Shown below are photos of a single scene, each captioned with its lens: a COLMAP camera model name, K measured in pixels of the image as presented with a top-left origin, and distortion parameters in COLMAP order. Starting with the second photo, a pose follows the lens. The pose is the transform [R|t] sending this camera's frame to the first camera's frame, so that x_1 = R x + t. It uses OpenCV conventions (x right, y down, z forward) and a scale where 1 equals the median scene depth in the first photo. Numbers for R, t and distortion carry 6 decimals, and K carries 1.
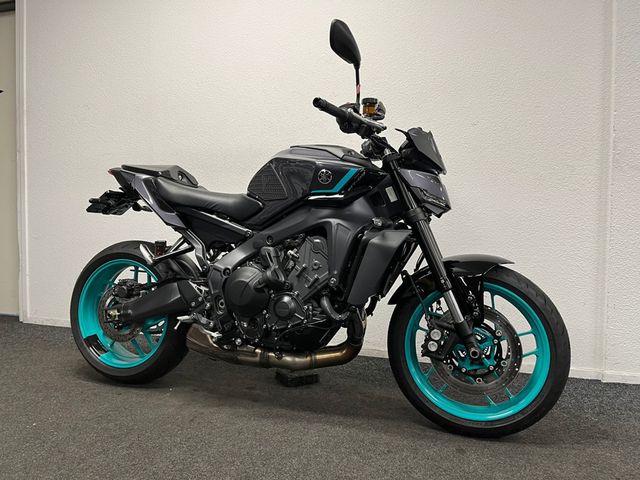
lens RADIAL K [[476.2, 0, 323.4], [0, 476.2, 238.4], [0, 0, 1]] dist [0.029205, -0.016612]
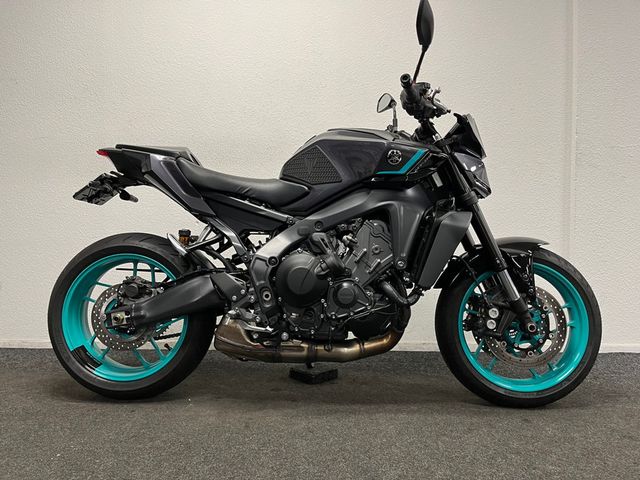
lens RADIAL K [[476.2, 0, 315.3], [0, 476.2, 243.3], [0, 0, 1]] dist [0.029205, -0.016612]
pose [[0.960881, -0.015410, 0.276533, -0.374705], [0.020431, 0.999674, -0.015284, 0.051564], [-0.276207, 0.020336, 0.960883, 0.092662]]
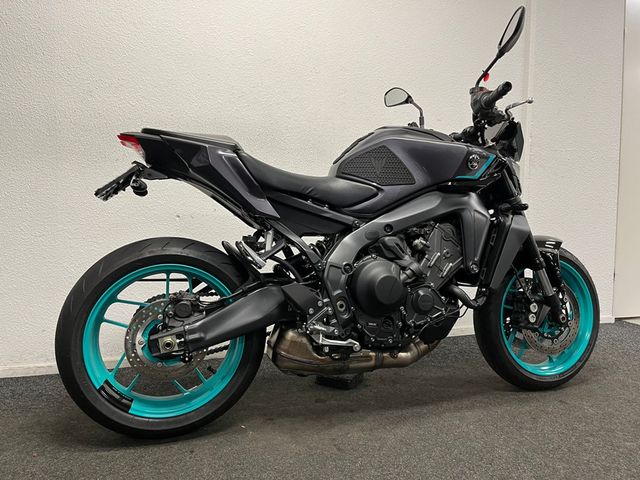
lens RADIAL K [[476.2, 0, 319.6], [0, 476.2, 236.9], [0, 0, 1]] dist [0.029205, -0.016612]
pose [[0.812570, -0.042322, 0.581325, -0.732784], [0.027178, 0.999027, 0.034742, -0.016883], [-0.582230, -0.012431, 0.812929, 0.334351]]
